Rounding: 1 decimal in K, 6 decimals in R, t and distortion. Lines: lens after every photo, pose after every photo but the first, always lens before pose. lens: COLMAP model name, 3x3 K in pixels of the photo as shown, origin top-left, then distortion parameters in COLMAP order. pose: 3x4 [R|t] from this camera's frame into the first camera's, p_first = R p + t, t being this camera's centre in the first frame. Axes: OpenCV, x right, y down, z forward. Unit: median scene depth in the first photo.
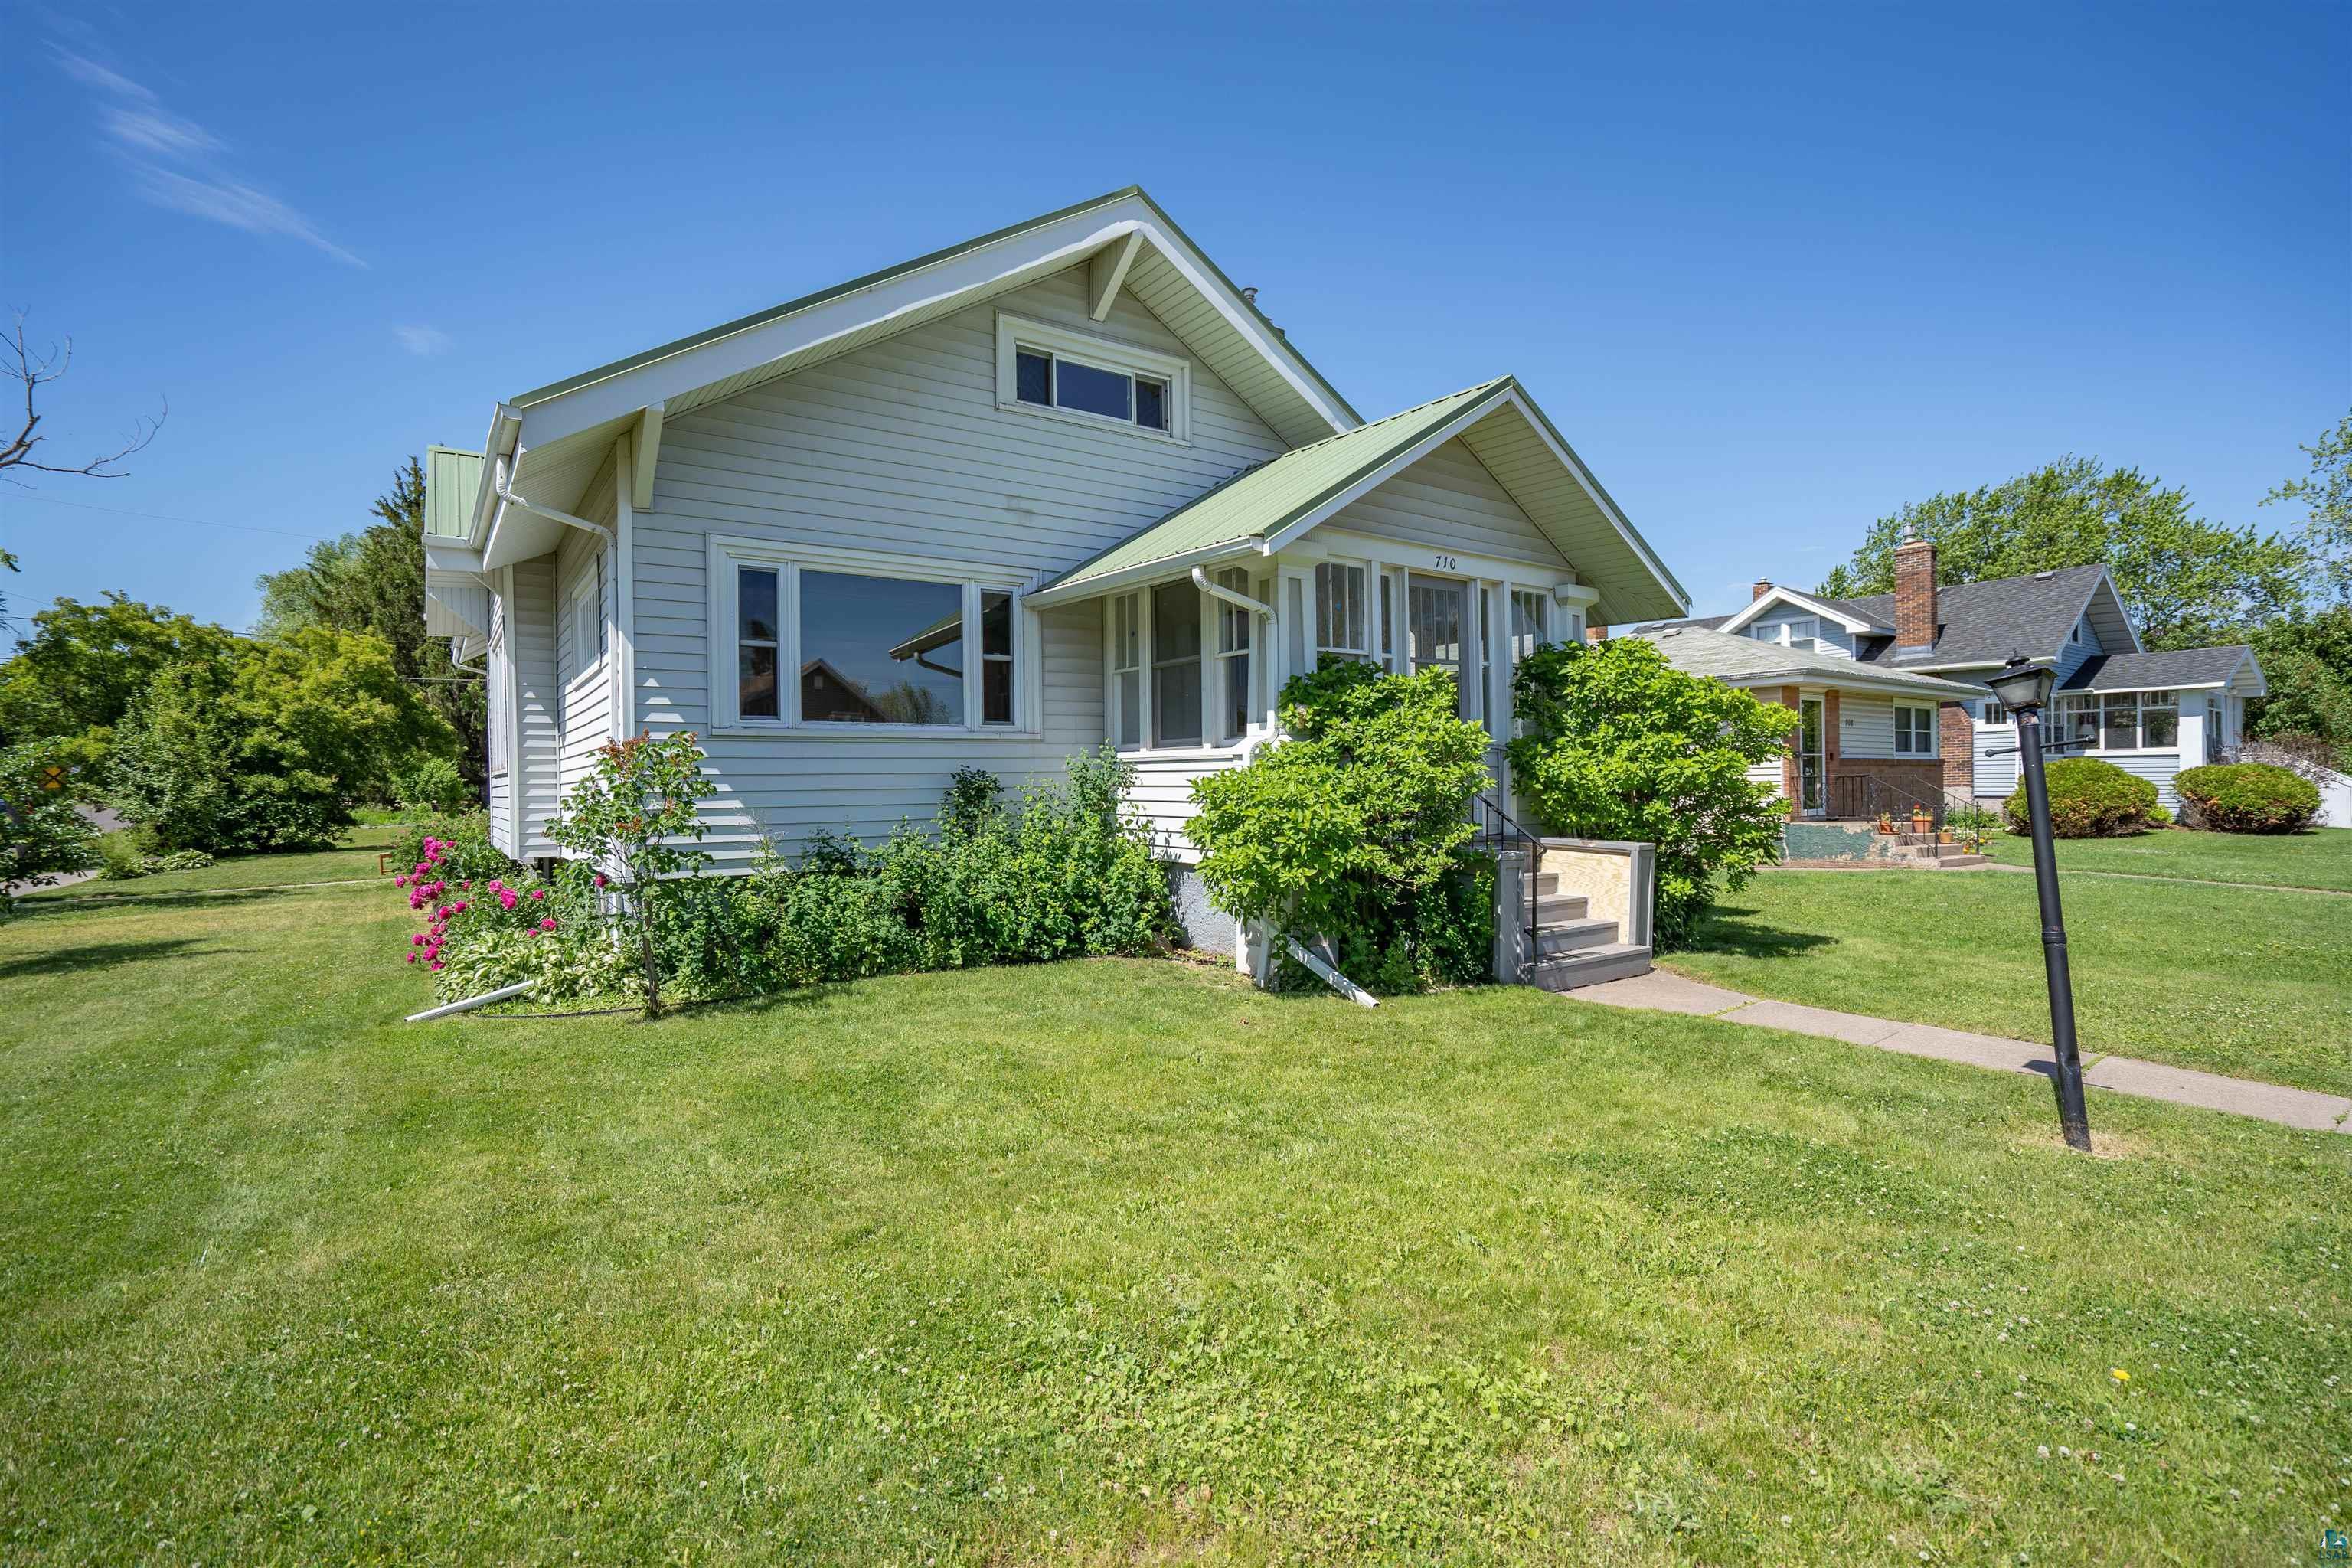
lens RADIAL K [[1082.9, 0, 1172.7], [0, 1082.9, 790.9], [0, 0, 1]] dist [-0.041703, 0.000862]
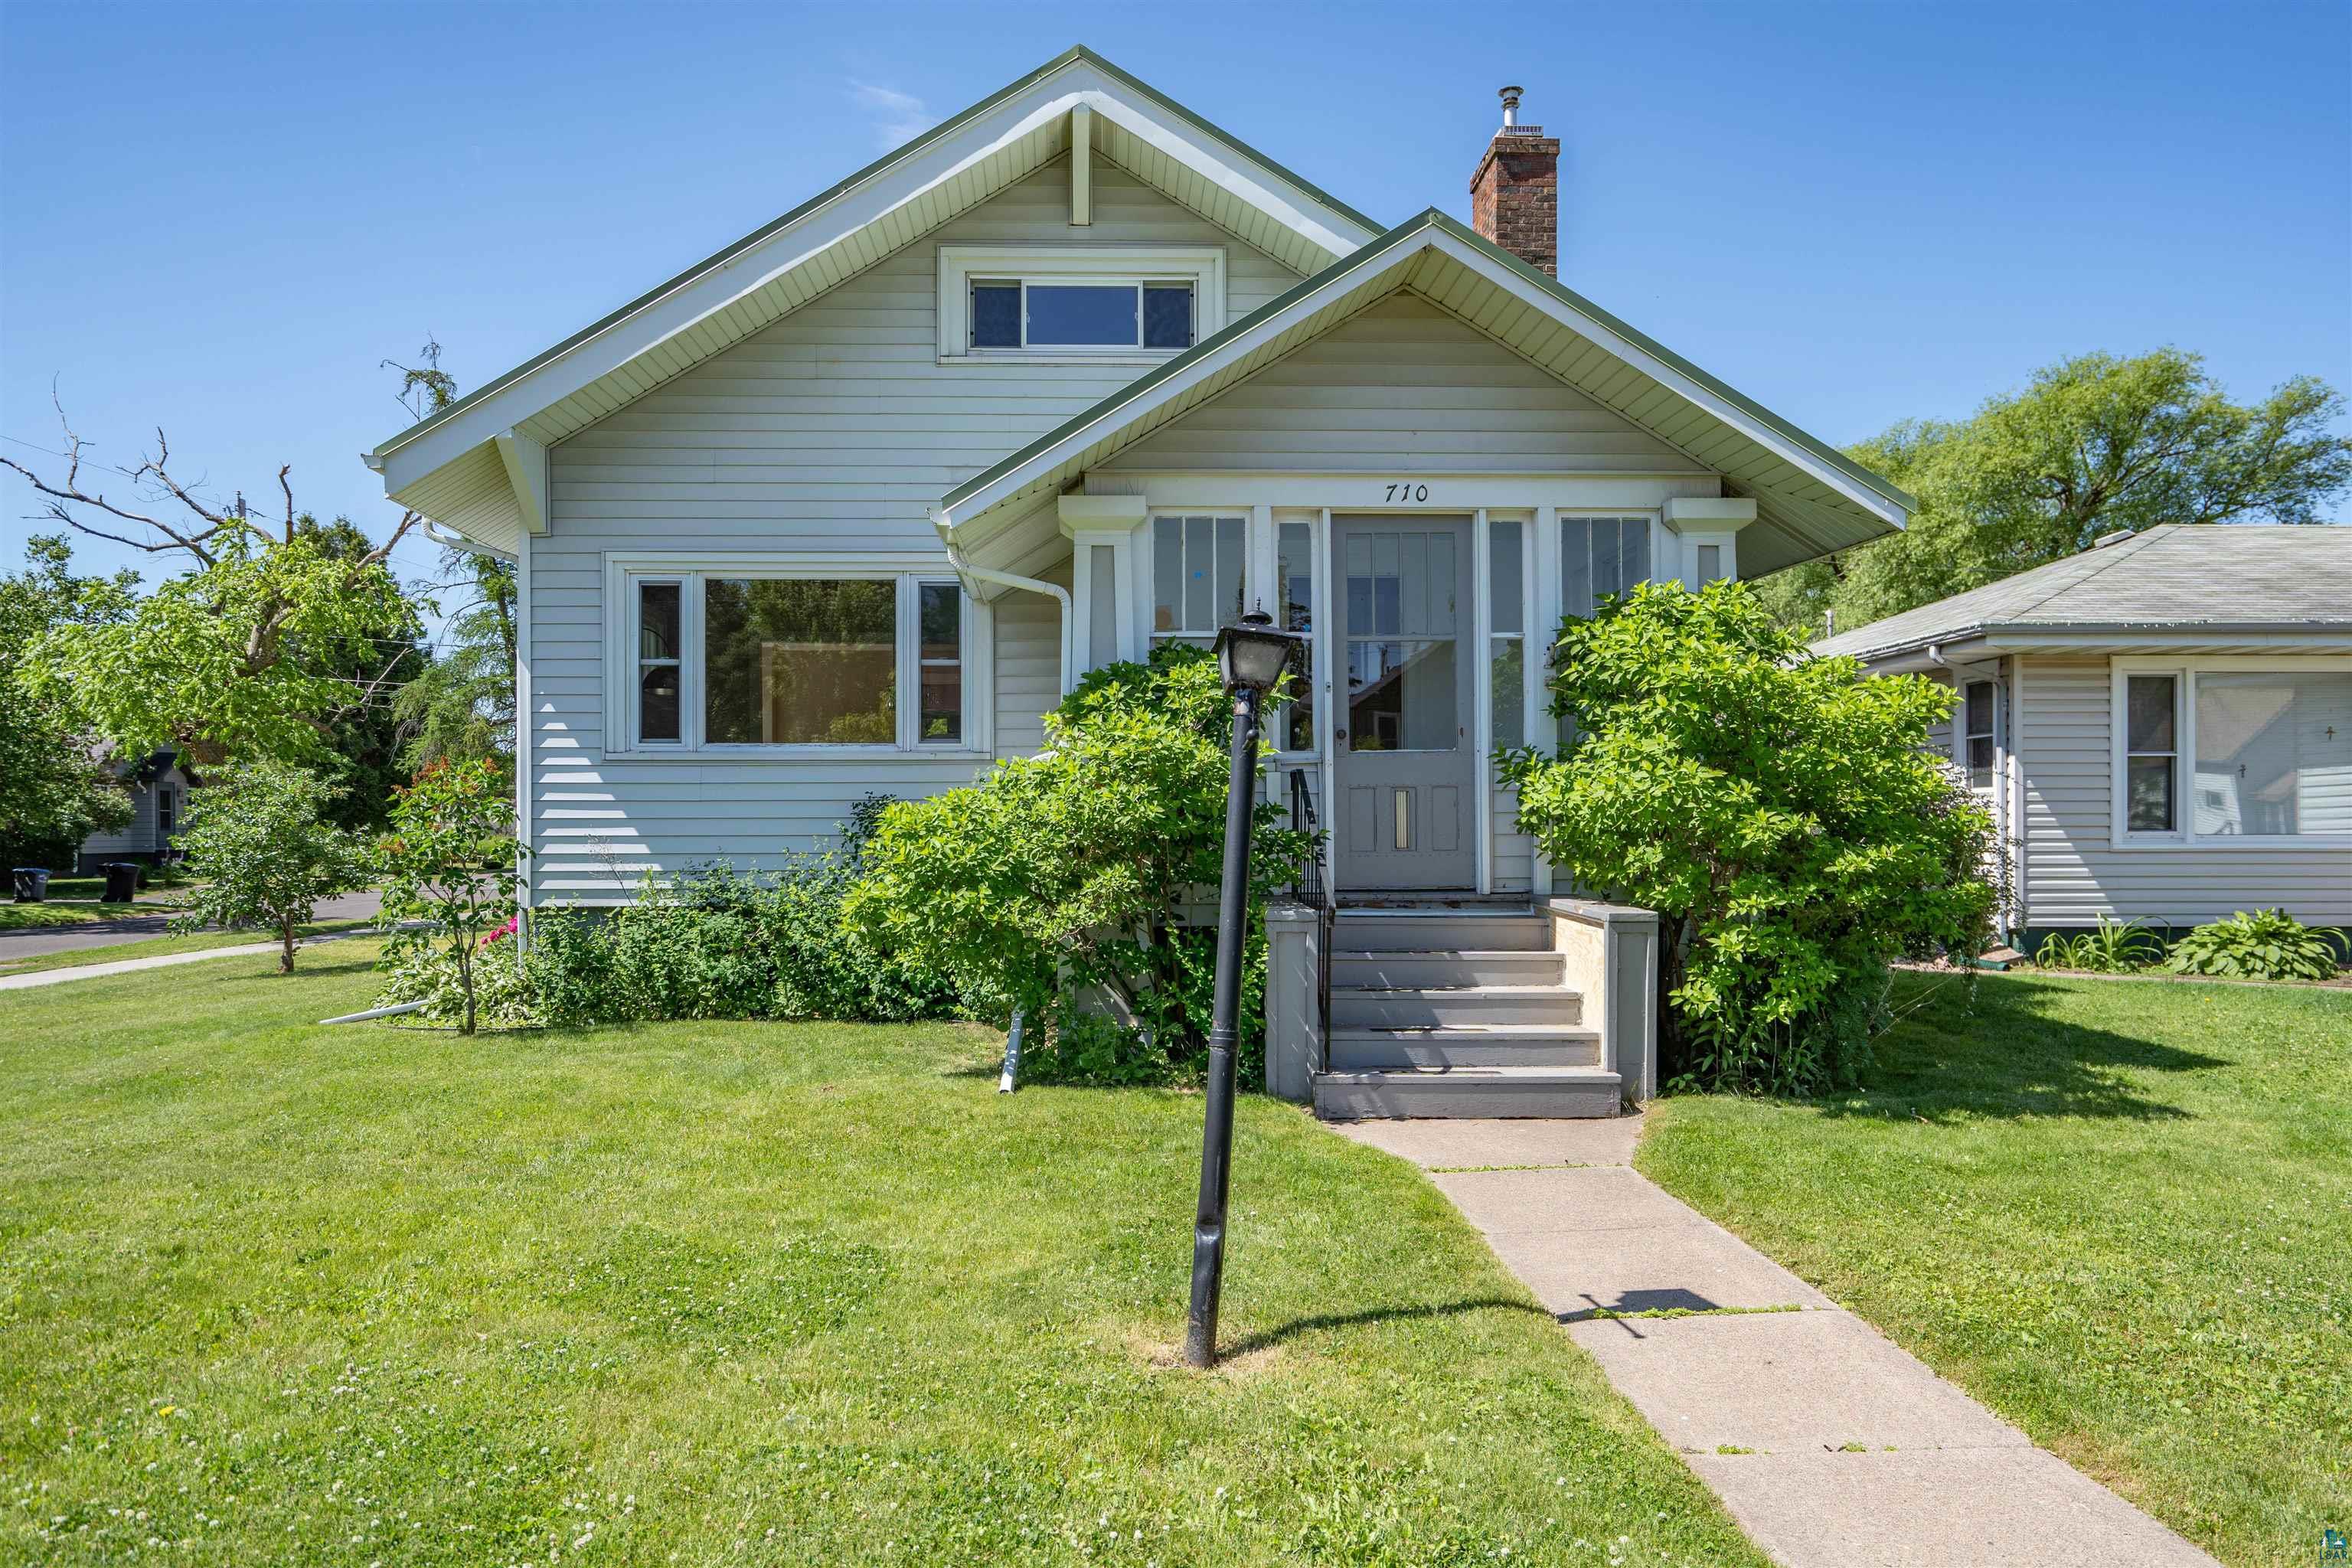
lens RADIAL K [[1569.5, 0, 1180.1], [0, 1569.5, 836.7], [0, 0, 1]] dist [0.004222, 0.001250]
pose [[0.840215, 0.012057, -0.542120, 0.678762], [-0.010473, 0.999927, 0.006006, 0.002952], [0.542153, 0.000631, 0.840280, 0.079586]]
